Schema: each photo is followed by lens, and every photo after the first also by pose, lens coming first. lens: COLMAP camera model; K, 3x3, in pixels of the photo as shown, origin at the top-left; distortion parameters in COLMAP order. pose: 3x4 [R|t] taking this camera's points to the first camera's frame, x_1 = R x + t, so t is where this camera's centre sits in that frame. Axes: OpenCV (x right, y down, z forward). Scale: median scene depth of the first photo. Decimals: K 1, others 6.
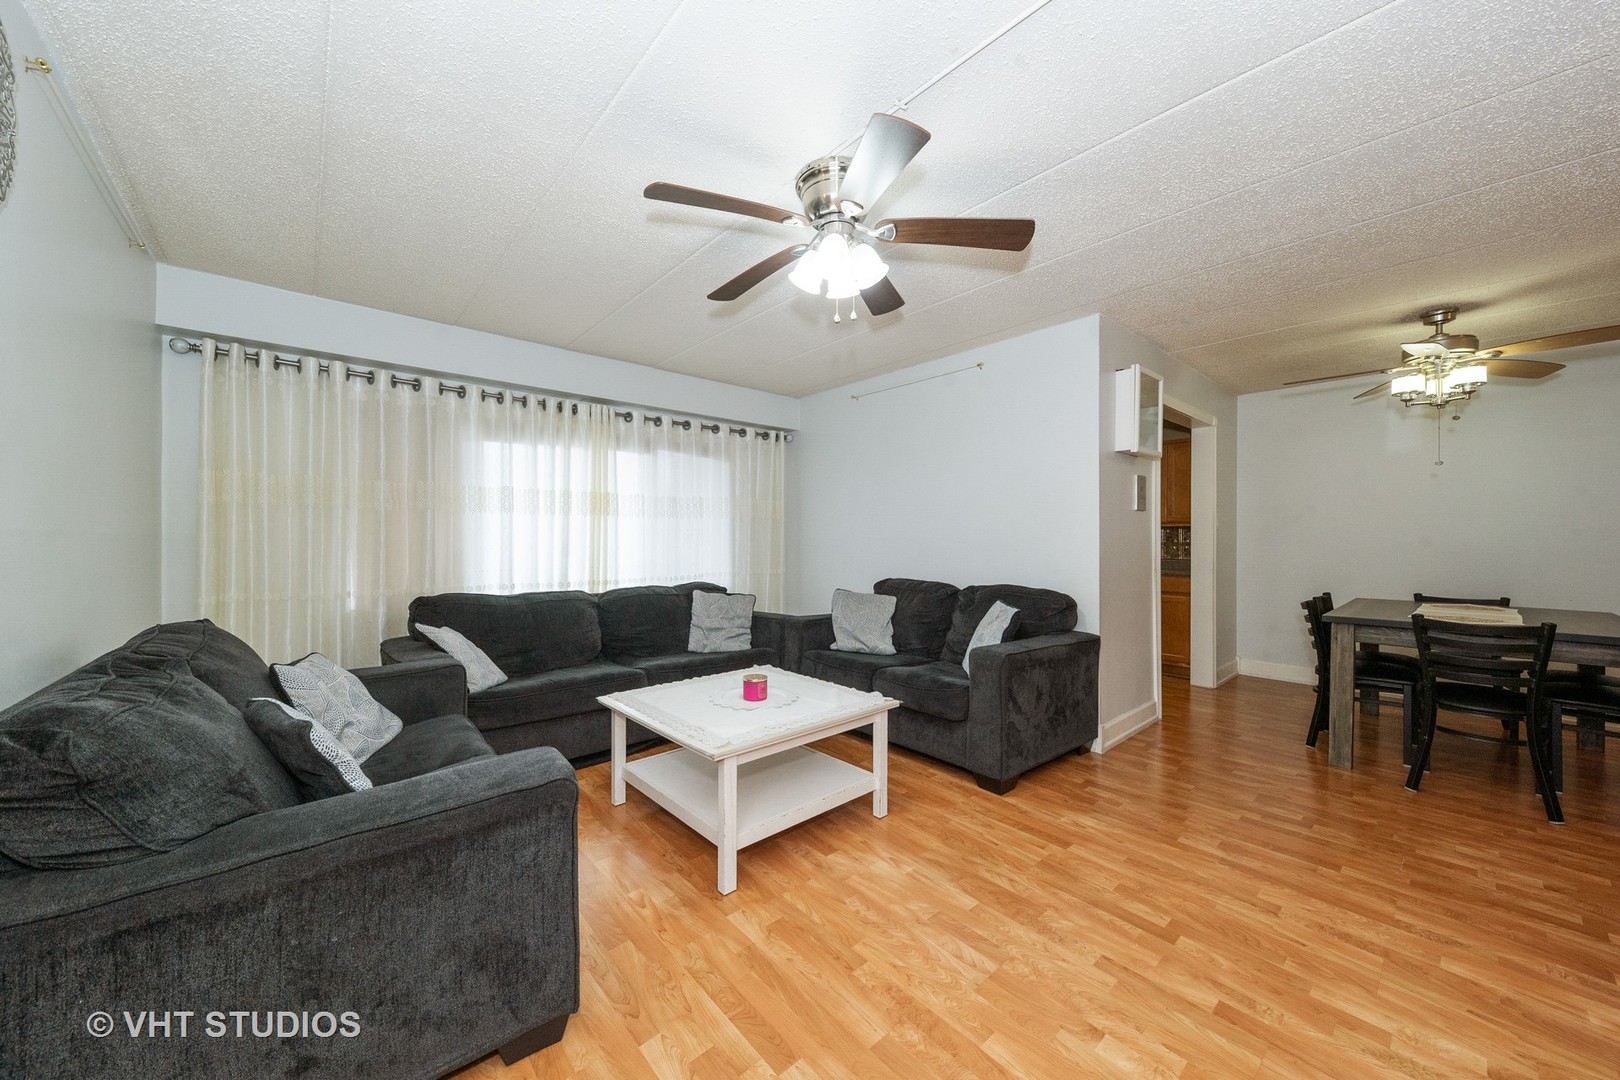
lens RADIAL K [[572.2, 0, 814.5], [0, 572.2, 541.2], [0, 0, 1]] dist [0.002036, -0.000143]
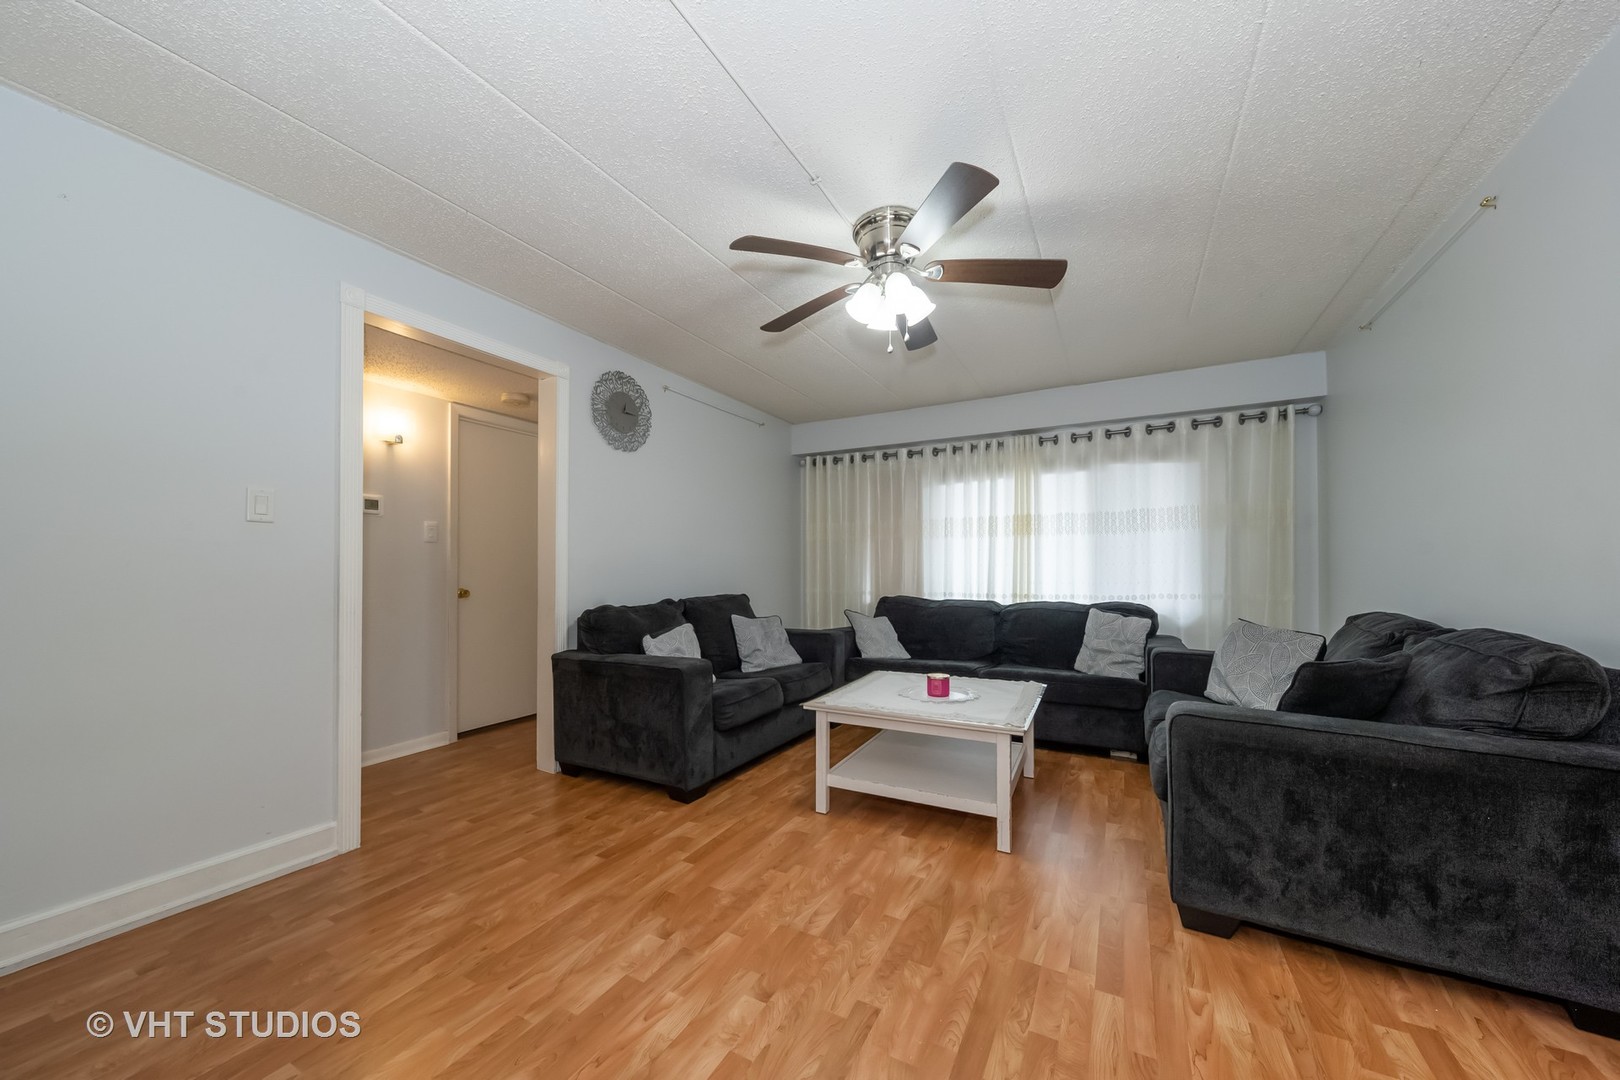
lens RADIAL K [[572.2, 0, 819.0], [0, 572.2, 561.1], [0, 0, 1]] dist [0.002036, -0.000143]
pose [[0.347698, -0.016537, -0.937461, 0.692507], [-0.002908, 0.999821, -0.018716, 0.034477], [0.937602, 0.009234, 0.347587, 0.326542]]
